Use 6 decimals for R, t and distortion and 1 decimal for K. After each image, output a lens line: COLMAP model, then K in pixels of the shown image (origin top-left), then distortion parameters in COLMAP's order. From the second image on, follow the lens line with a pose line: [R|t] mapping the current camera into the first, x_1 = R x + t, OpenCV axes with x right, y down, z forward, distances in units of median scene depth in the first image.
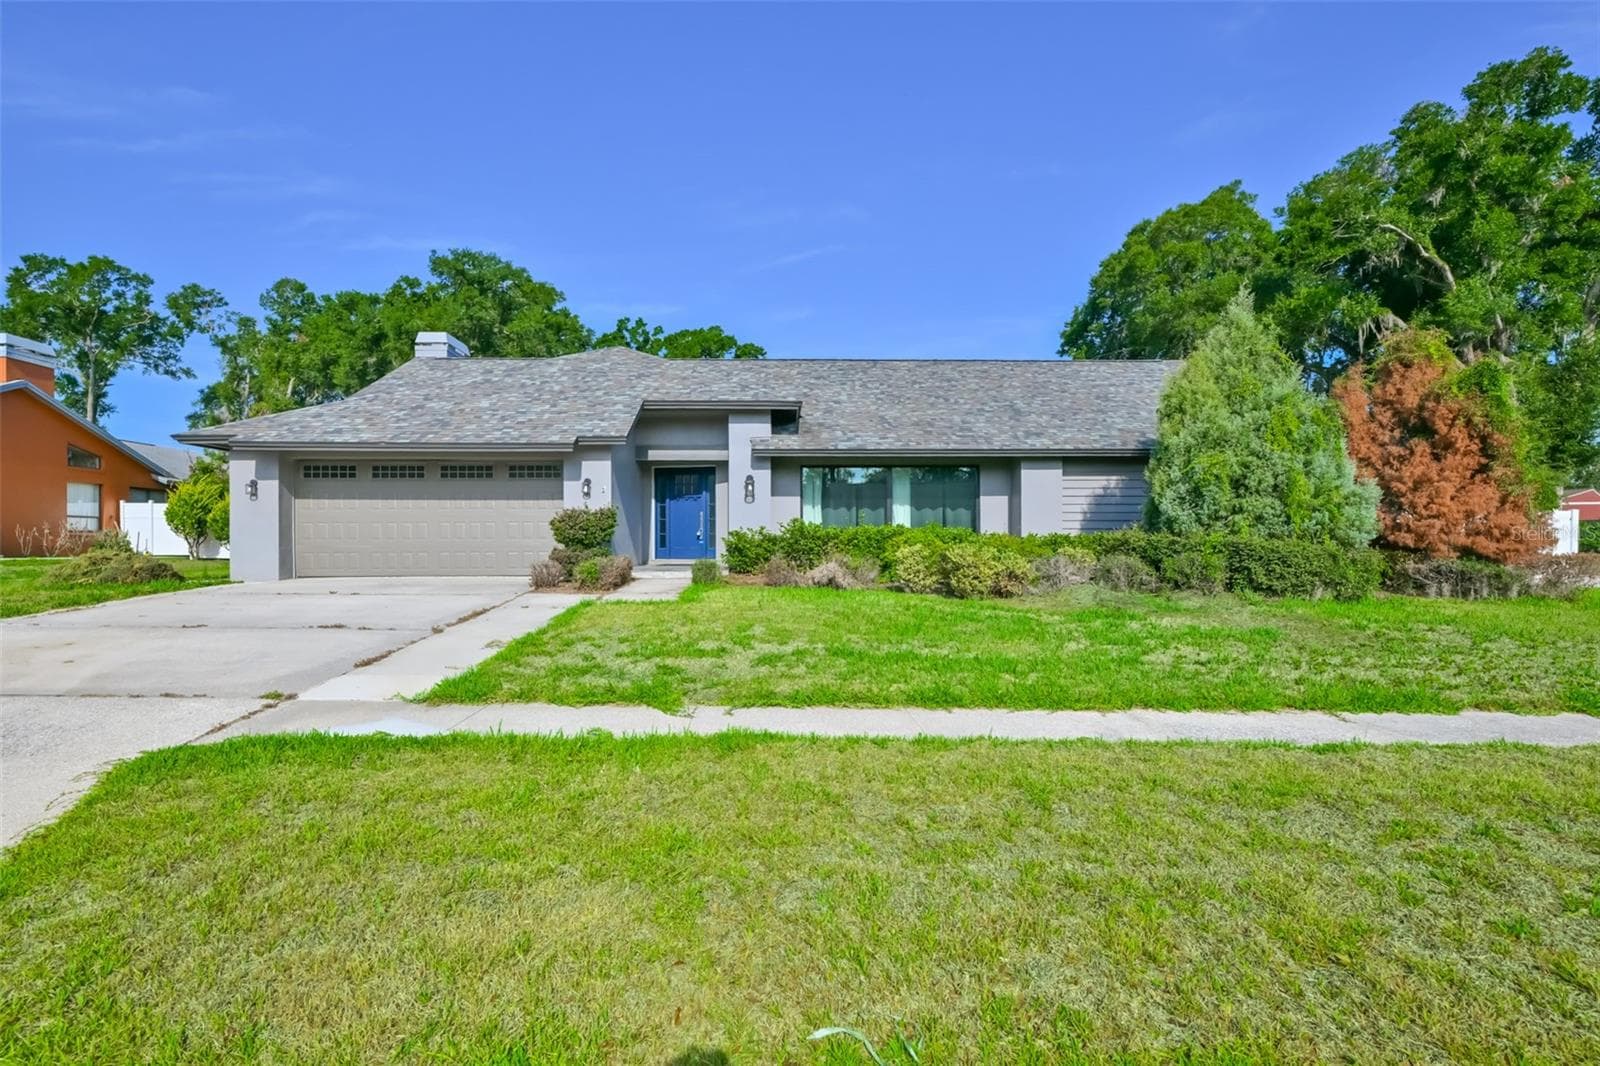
lens RADIAL K [[776.2, 0, 793.2], [0, 776.2, 541.2], [0, 0, 1]] dist [-0.005717, 0.001558]
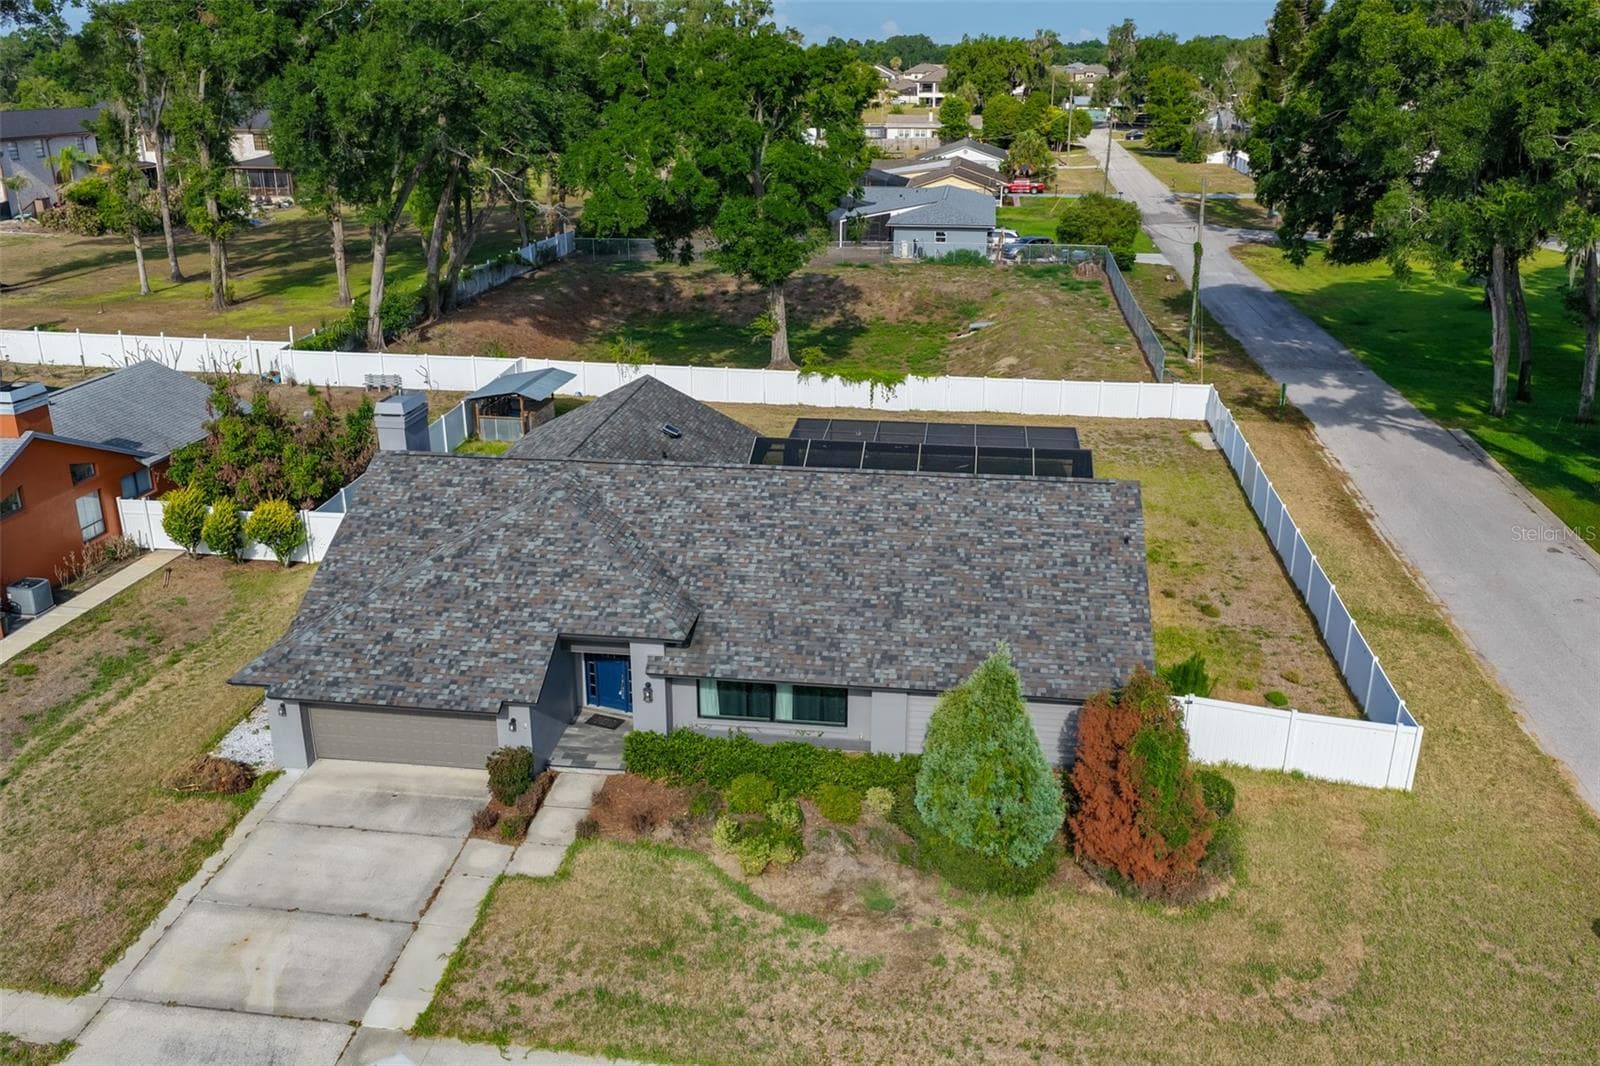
lens RADIAL K [[1321.7, 0, 804.3], [0, 1321.7, 524.7], [0, 0, 1]] dist [-0.012638, 0.034146]
pose [[0.986780, 0.058711, -0.151060, 0.453381], [-0.003683, 0.939960, 0.341266, -0.961099], [0.162027, -0.336198, 0.927749, -0.750354]]
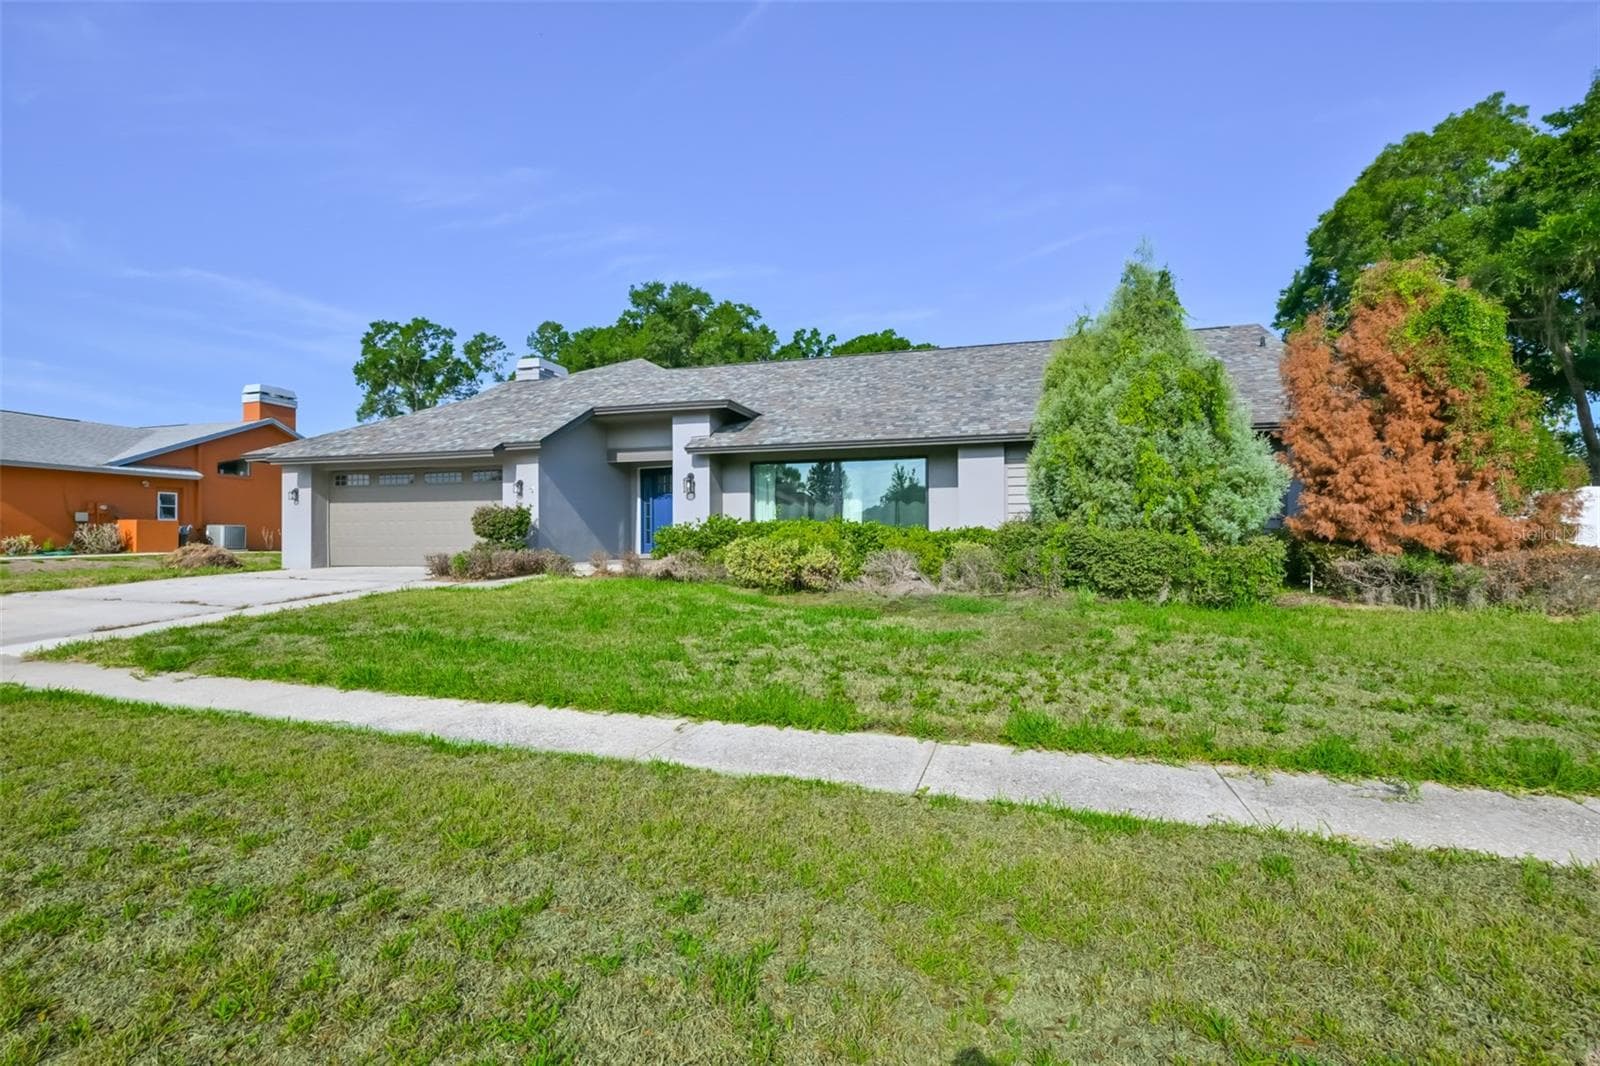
lens RADIAL K [[776.2, 0, 799.5], [0, 776.2, 510.9], [0, 0, 1]] dist [-0.005717, 0.001558]
pose [[0.945305, -0.013214, -0.325919, 0.393927], [-0.001035, 0.999053, -0.043506, 0.009885], [0.326185, 0.041464, 0.944396, 0.061461]]
